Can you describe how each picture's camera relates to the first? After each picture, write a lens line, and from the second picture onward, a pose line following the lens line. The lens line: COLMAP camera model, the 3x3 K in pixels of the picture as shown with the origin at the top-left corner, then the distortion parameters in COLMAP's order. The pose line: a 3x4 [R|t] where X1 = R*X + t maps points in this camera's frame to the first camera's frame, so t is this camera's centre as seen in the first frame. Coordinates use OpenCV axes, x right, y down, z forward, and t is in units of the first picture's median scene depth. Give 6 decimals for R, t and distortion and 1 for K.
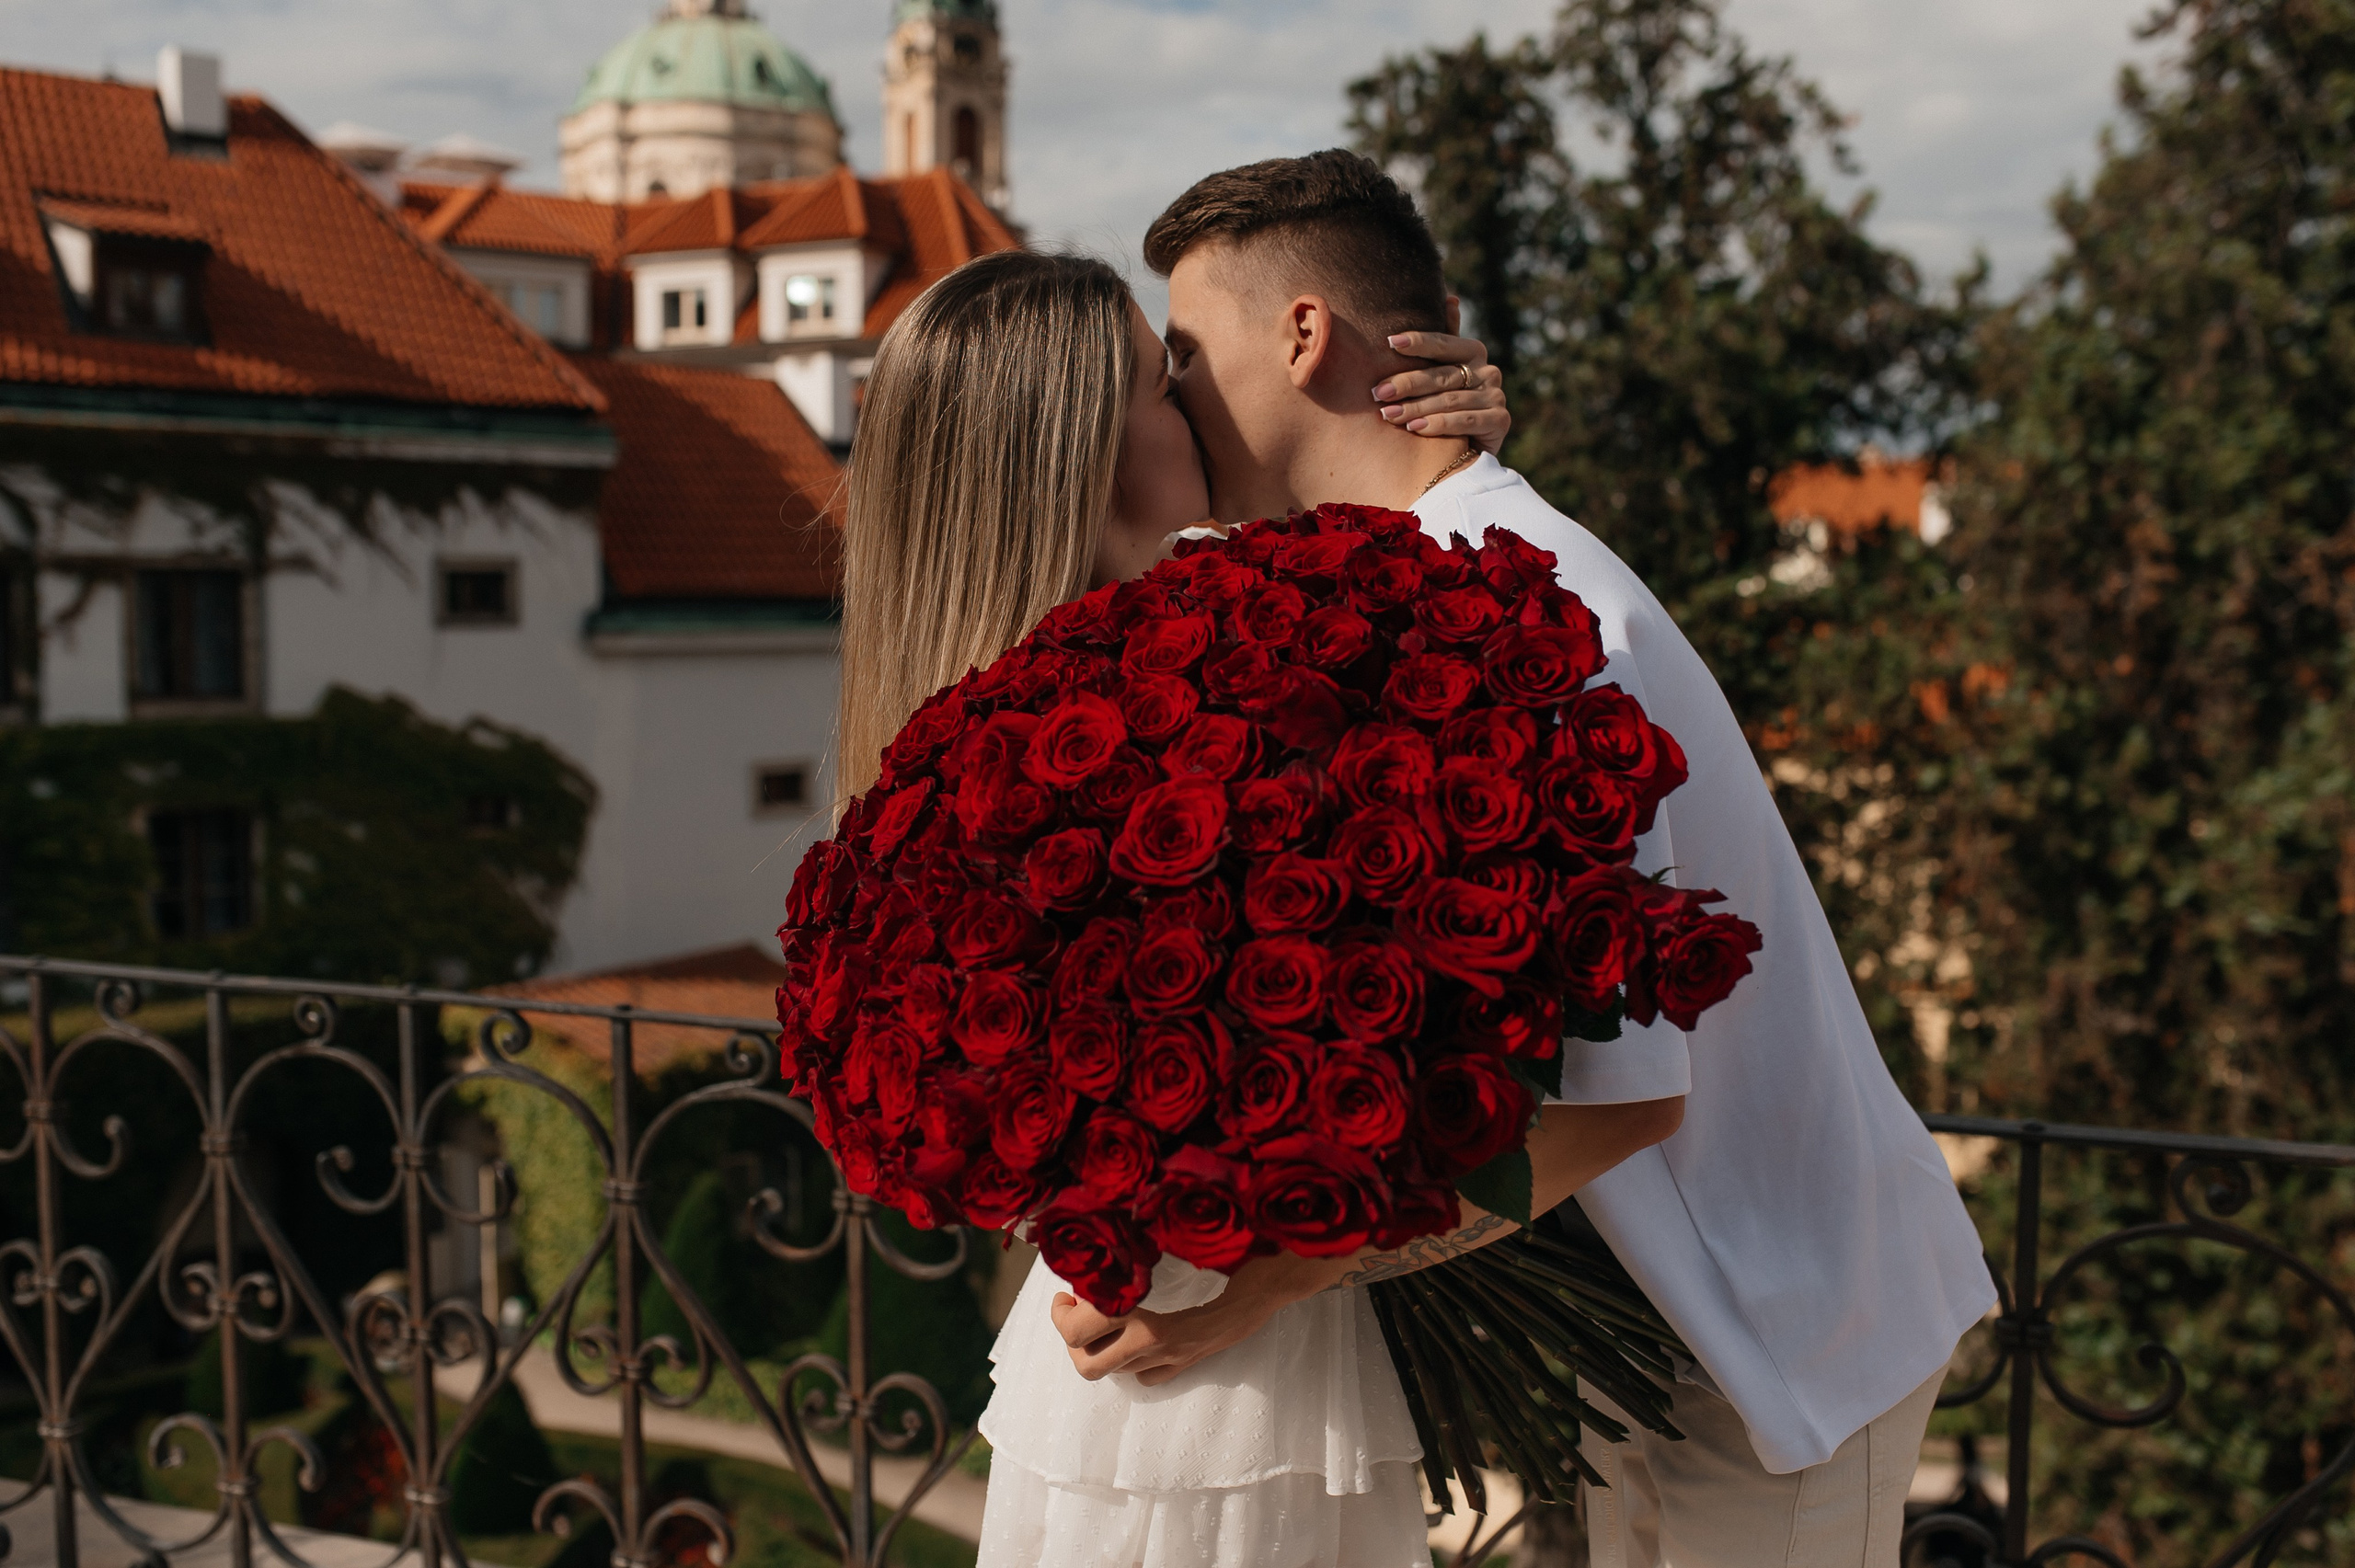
lens RADIAL K [[2258.2, 0, 1178.9], [0, 2258.2, 774.5], [0, 0, 1]] dist [-0.064307, 0.088318]
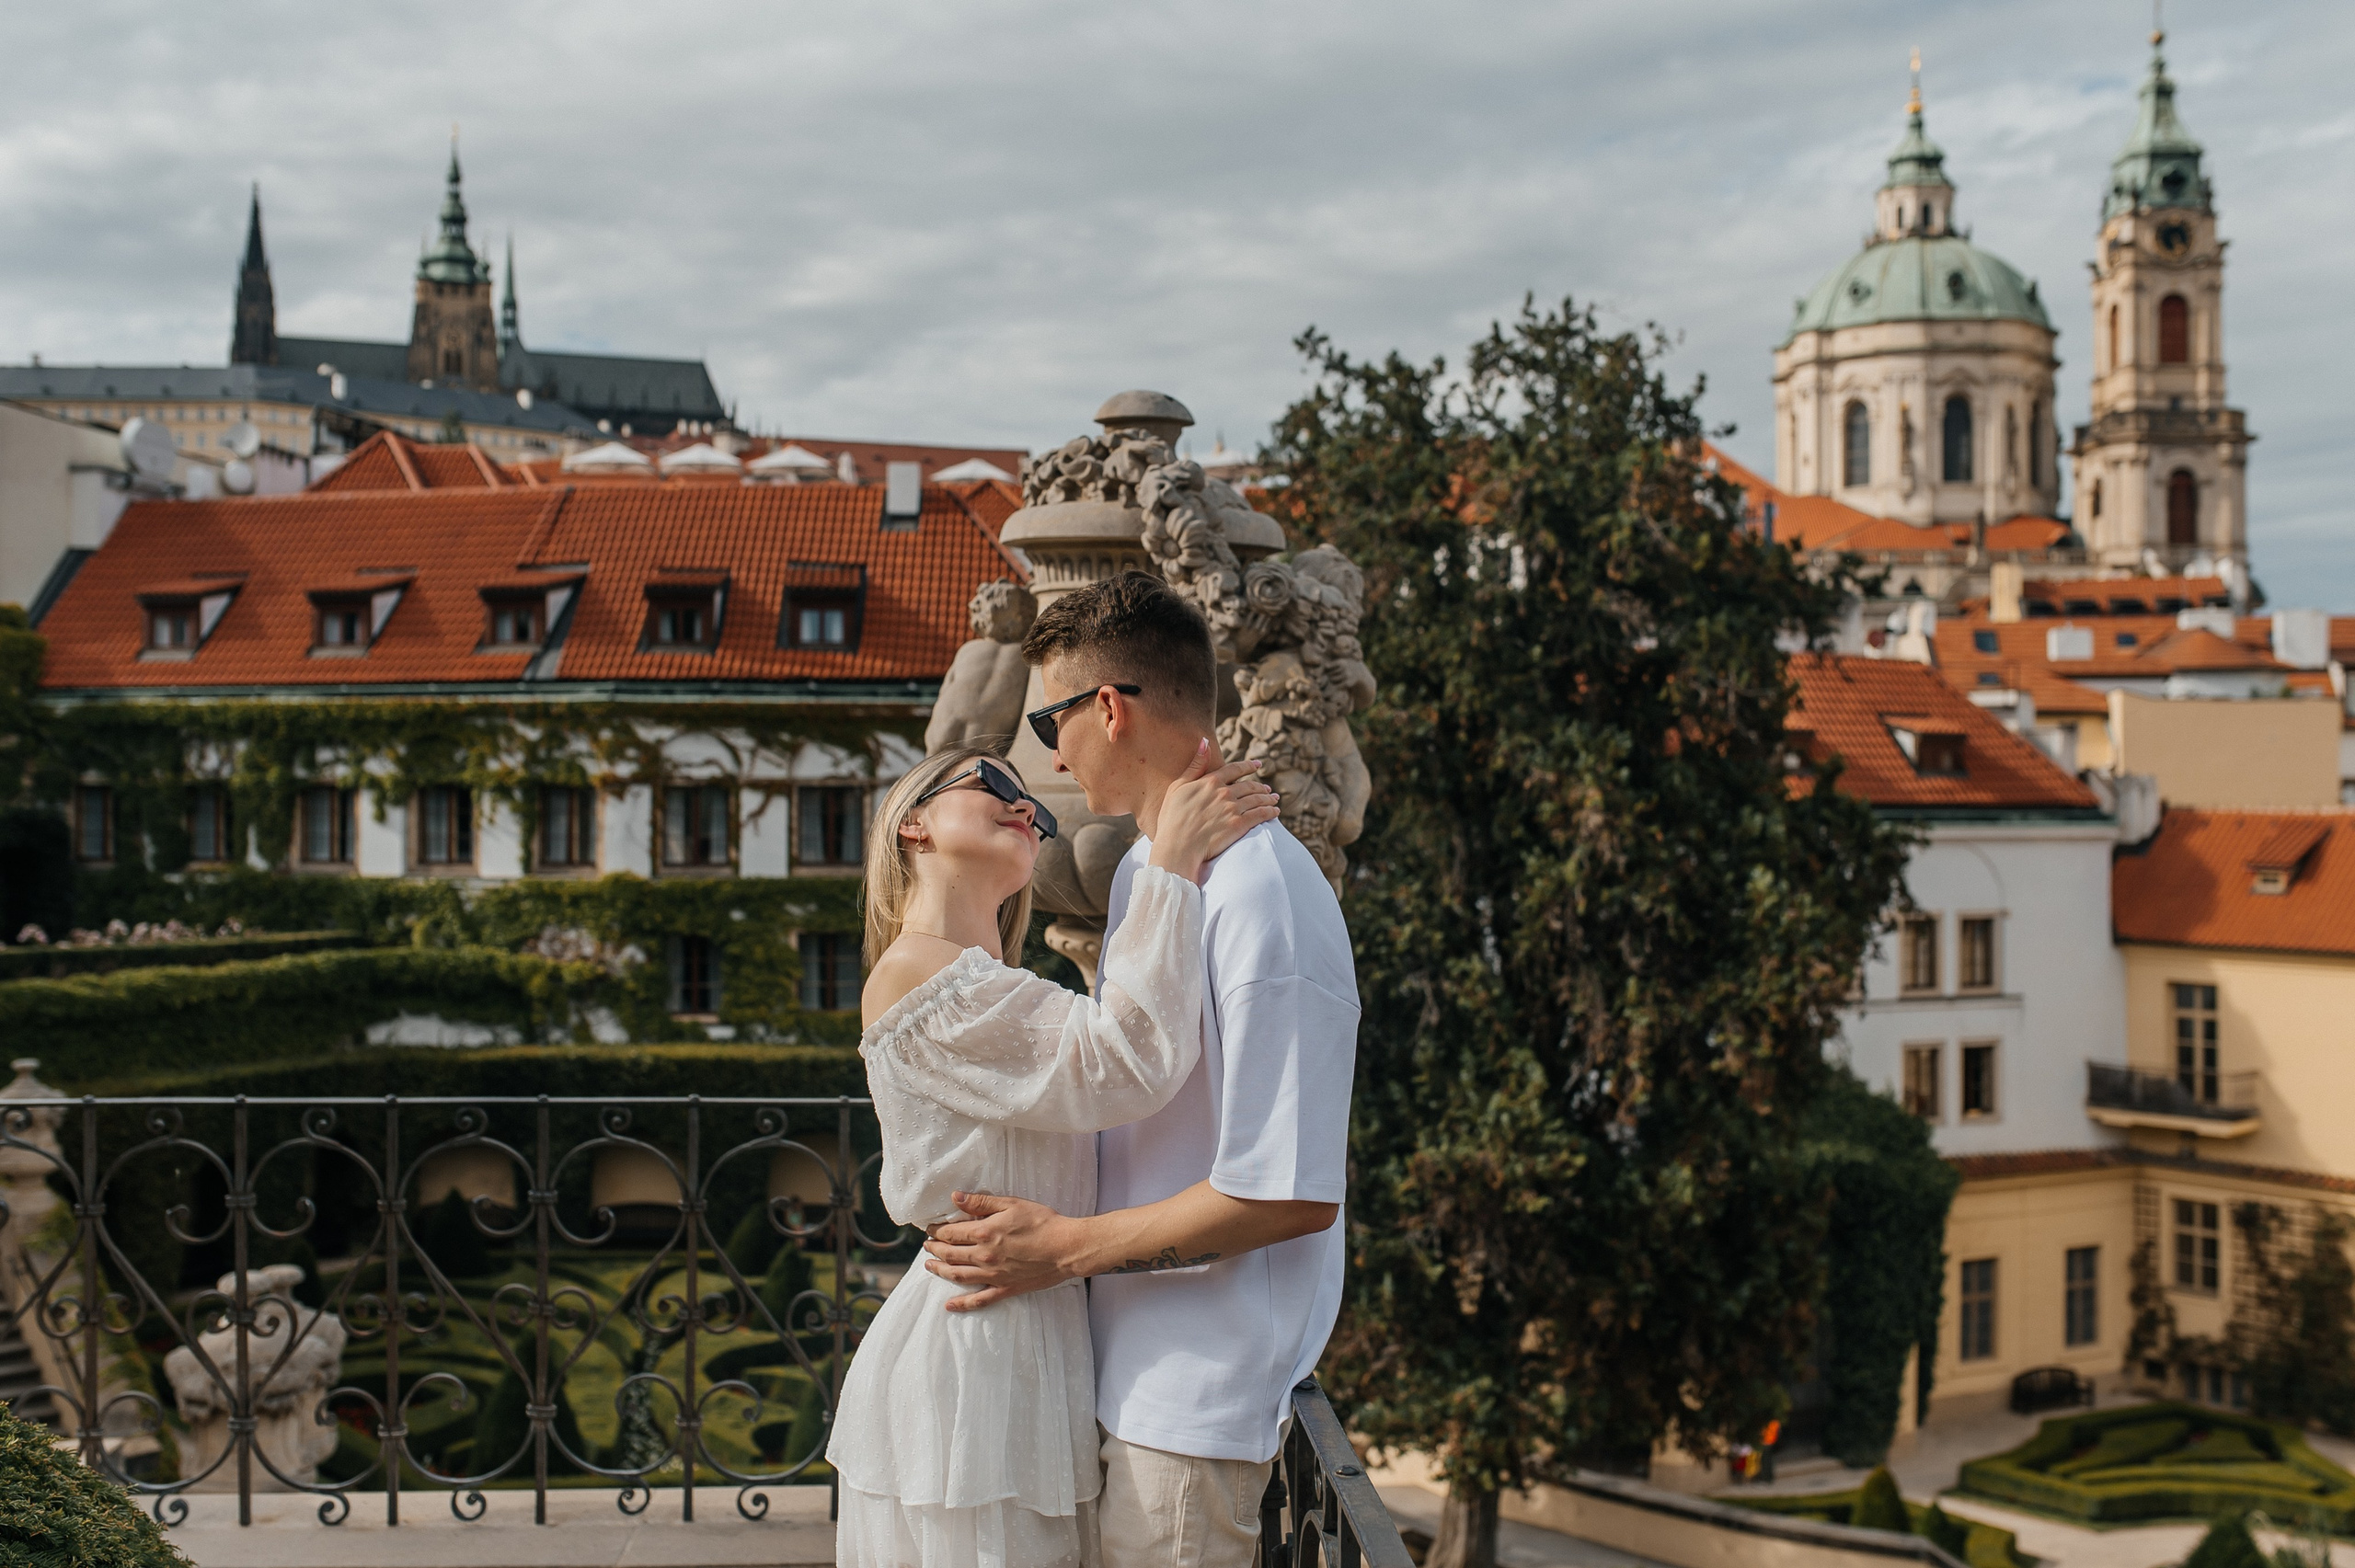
lens RADIAL K [[2303.6, 0, 1163.7], [0, 2303.6, 775.6], [0, 0, 1]] dist [-0.069579, 0.093274]
pose [[0.822368, -0.005309, -0.568931, 0.701192], [-0.044939, 0.996226, -0.074254, 0.014576], [0.567179, 0.086631, 0.819026, -0.243633]]
